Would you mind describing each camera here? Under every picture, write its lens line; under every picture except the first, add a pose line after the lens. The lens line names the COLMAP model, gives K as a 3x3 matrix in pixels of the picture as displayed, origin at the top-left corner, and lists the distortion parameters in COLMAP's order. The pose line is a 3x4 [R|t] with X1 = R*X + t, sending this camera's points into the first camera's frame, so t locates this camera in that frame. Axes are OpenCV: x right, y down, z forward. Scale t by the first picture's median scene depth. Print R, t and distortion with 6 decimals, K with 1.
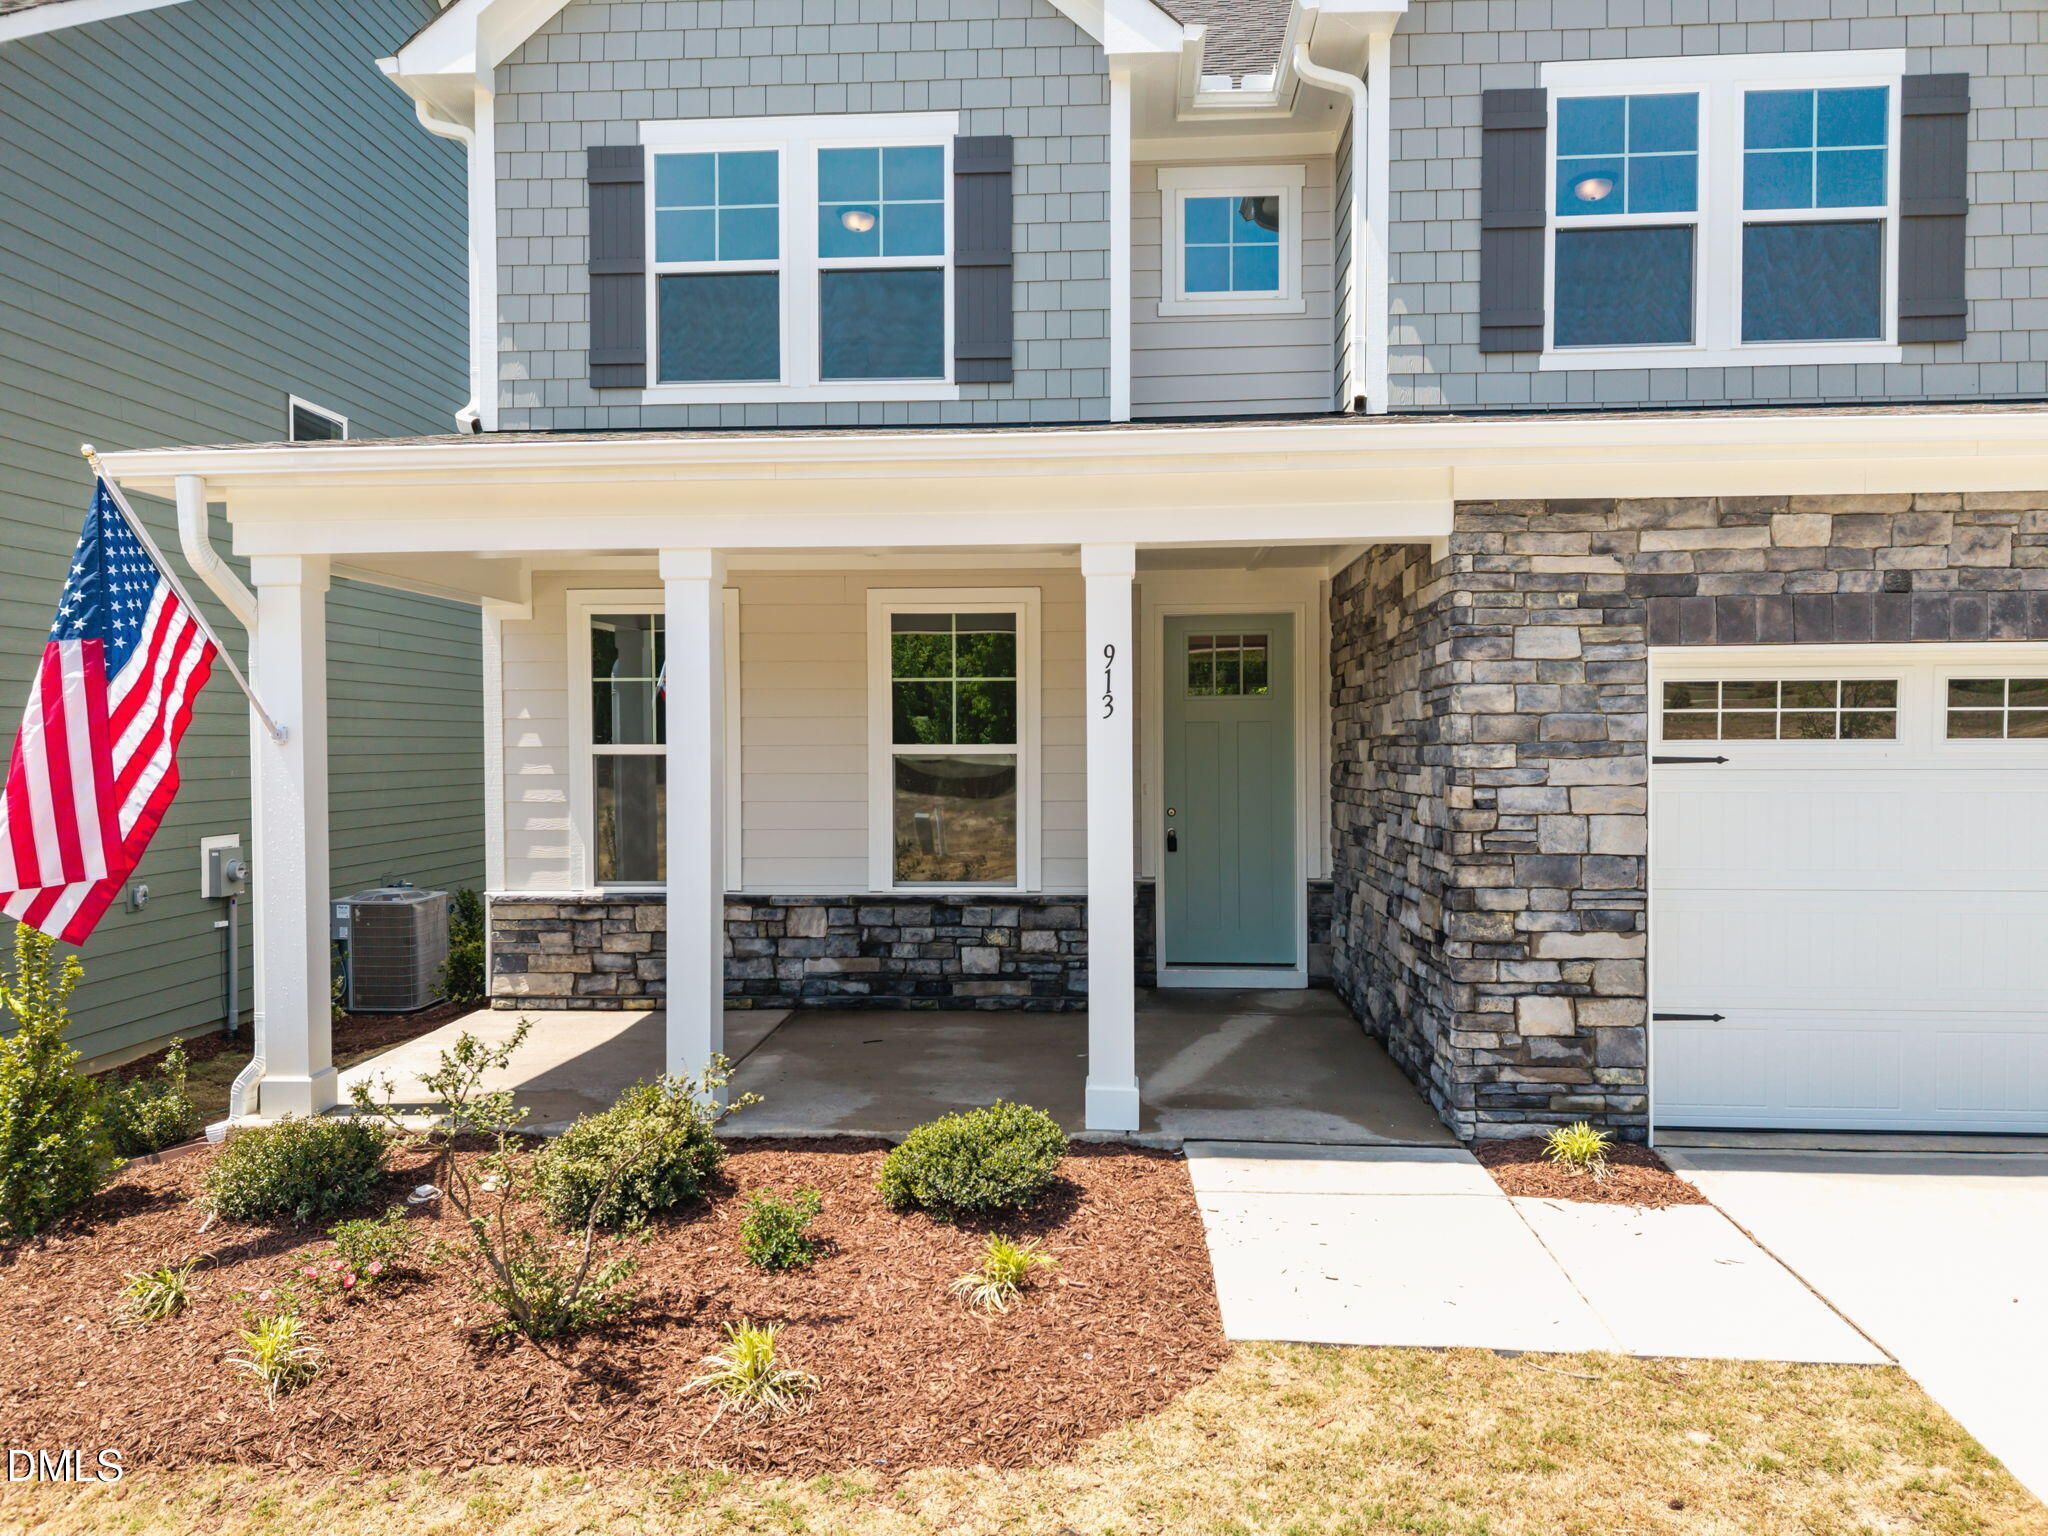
lens RADIAL K [[1359.8, 0, 1016.4], [0, 1359.8, 770.2], [0, 0, 1]] dist [0.030677, -0.039499]
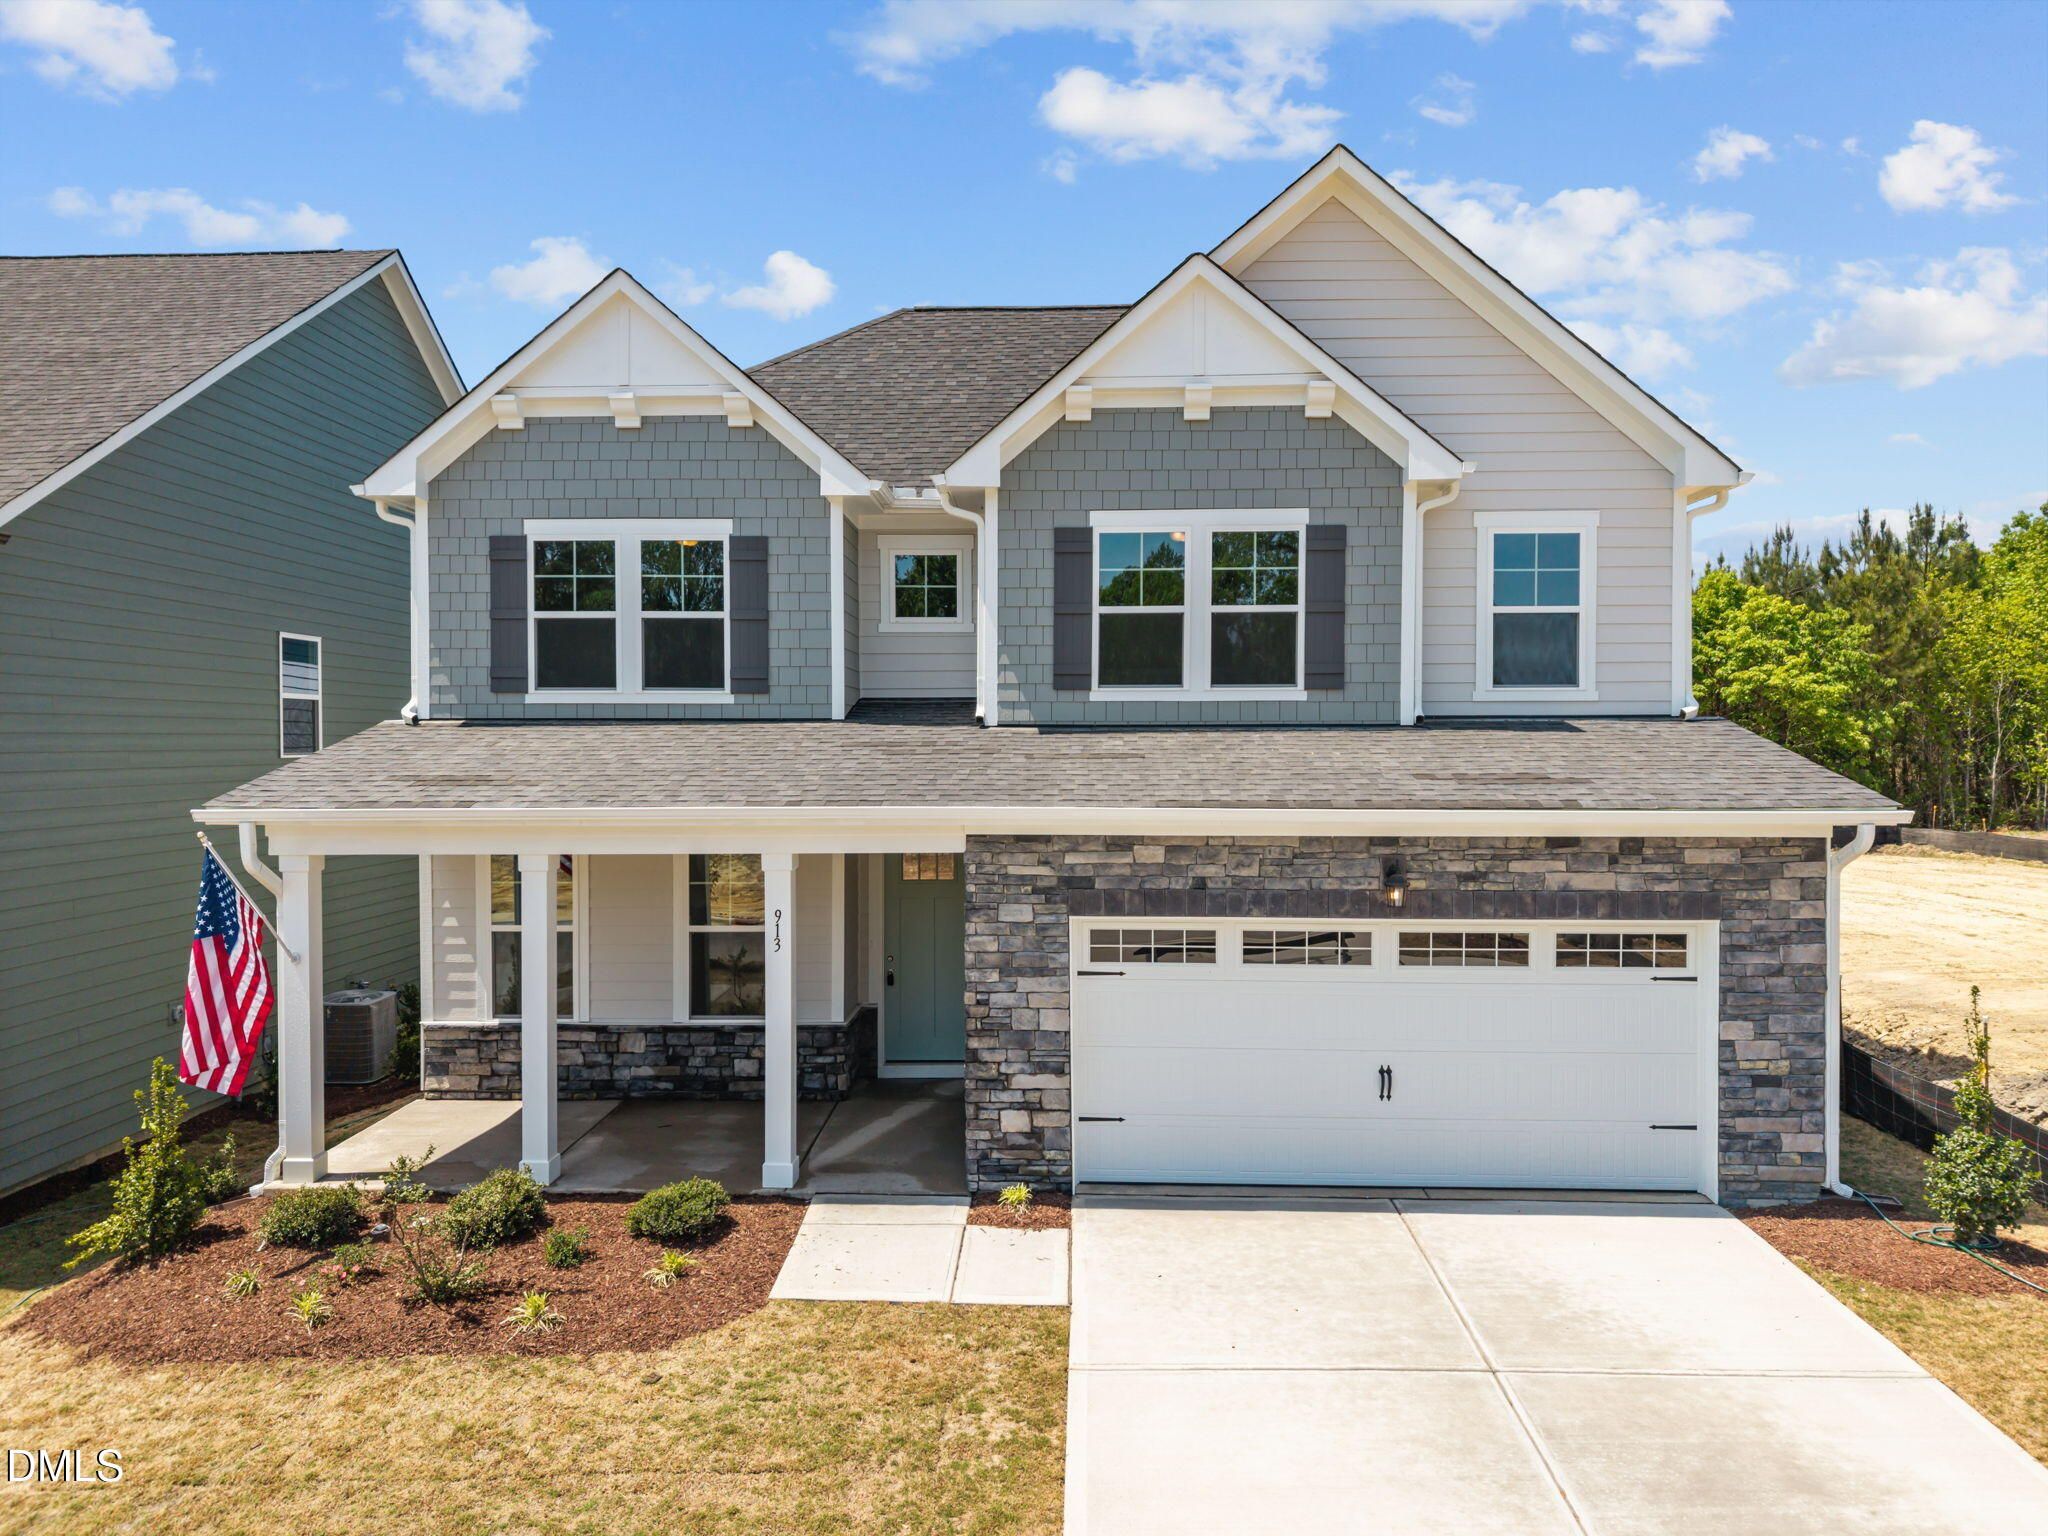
lens RADIAL K [[1364.8, 0, 1014.7], [0, 1364.8, 757.3], [0, 0, 1]] dist [0.068550, -0.107438]
pose [[0.999529, 0.001678, 0.030643, 0.330626], [-0.001296, 0.999922, -0.012457, -0.276667], [-0.030662, 0.012411, 0.999453, -0.809752]]
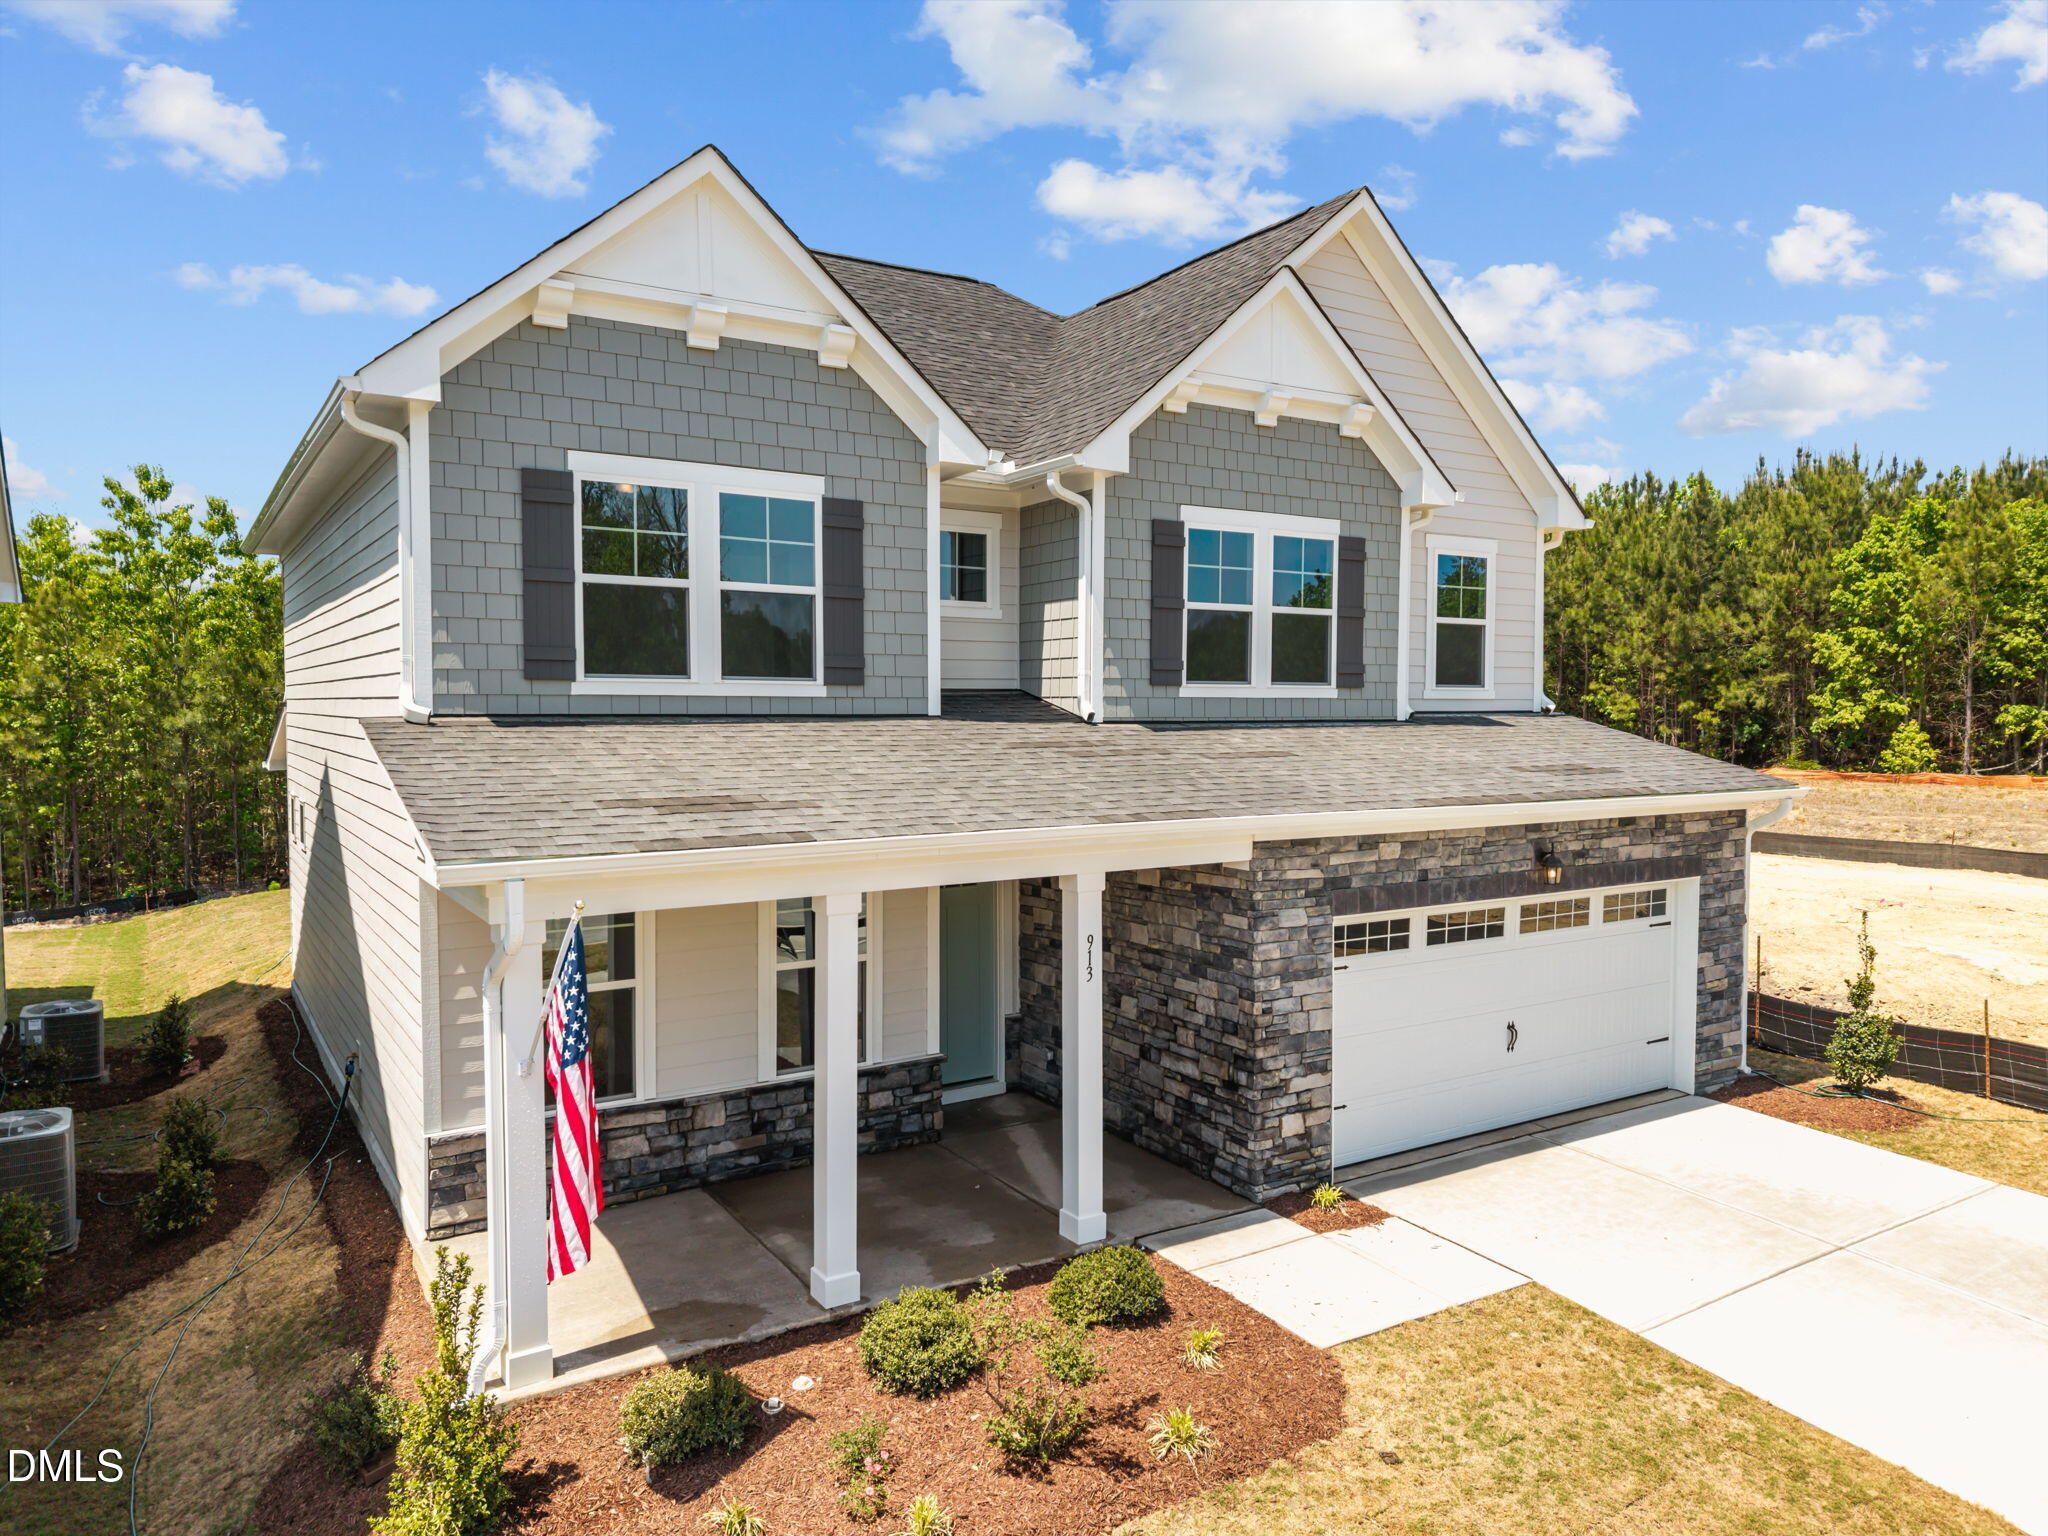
lens RADIAL K [[1367.9, 0, 1014.7], [0, 1367.9, 761.3], [0, 0, 1]] dist [0.062970, -0.113874]
pose [[0.807196, -0.020289, 0.589935, -0.966308], [0.009608, 0.999728, 0.021236, -0.340289], [-0.590206, -0.011473, 0.807171, -0.240342]]
